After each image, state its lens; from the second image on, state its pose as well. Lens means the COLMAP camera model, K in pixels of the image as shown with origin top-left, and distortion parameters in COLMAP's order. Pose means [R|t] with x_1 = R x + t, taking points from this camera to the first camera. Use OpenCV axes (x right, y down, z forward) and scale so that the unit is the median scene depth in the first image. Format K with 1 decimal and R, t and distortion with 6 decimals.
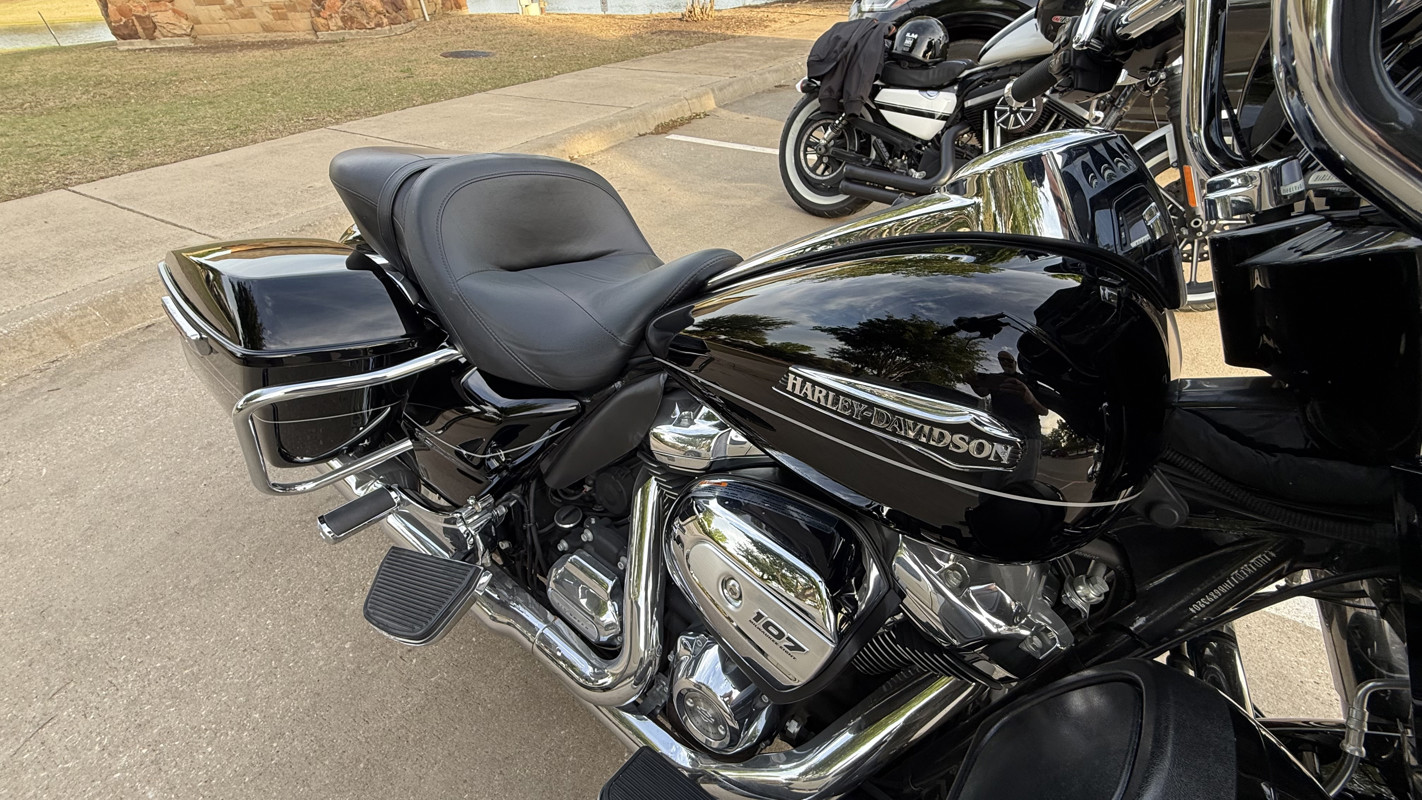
lens RADIAL K [[575.0, 0, 708.6], [0, 575.0, 399.4], [0, 0, 1]] dist [-0.002278, 0.000097]
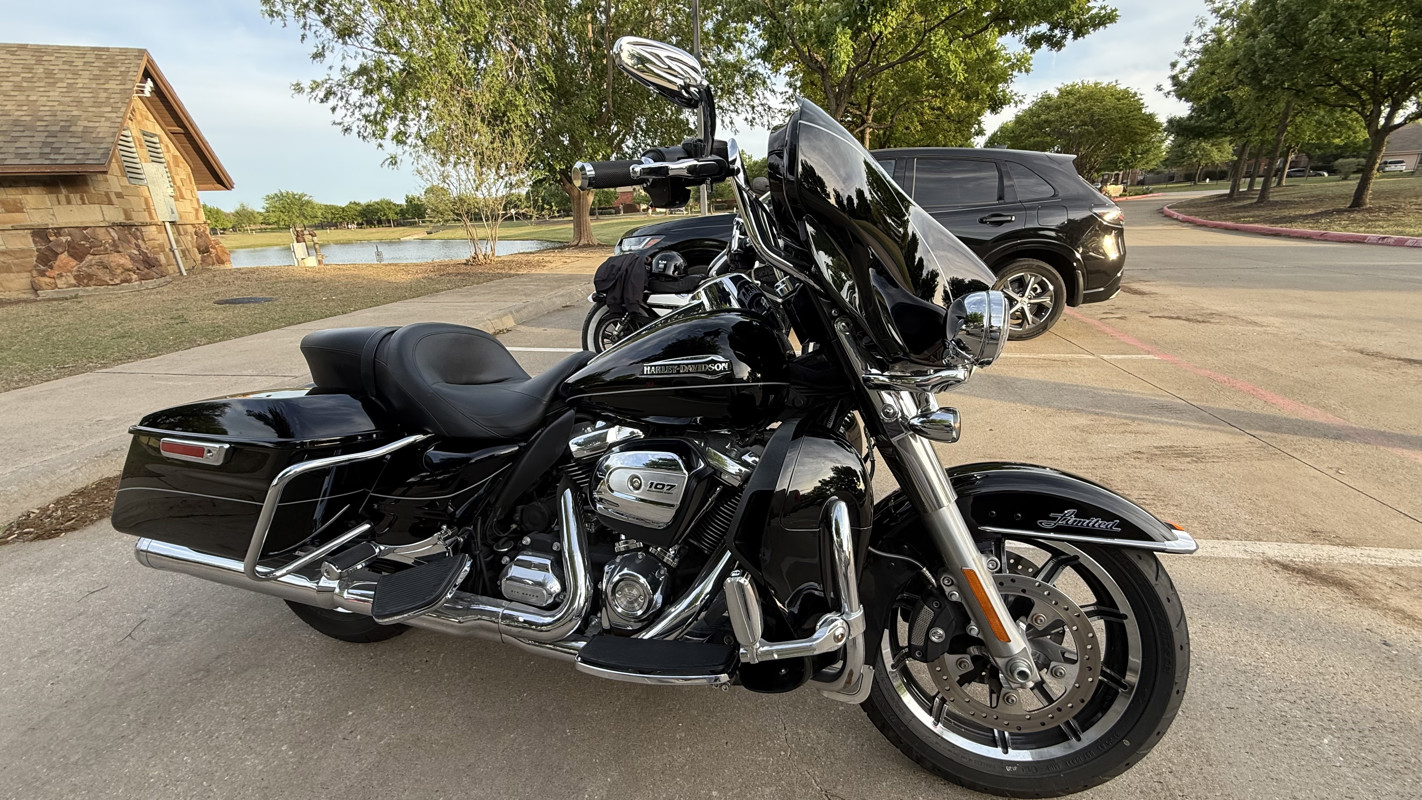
lens RADIAL K [[575.0, 0, 711.9], [0, 575.0, 400.6], [0, 0, 1]] dist [-0.002278, 0.000097]
pose [[0.929567, -0.120045, 0.348559, -0.073316], [0.231449, 0.925973, -0.298338, 0.140928], [-0.286942, 0.357999, 0.888538, -0.188228]]
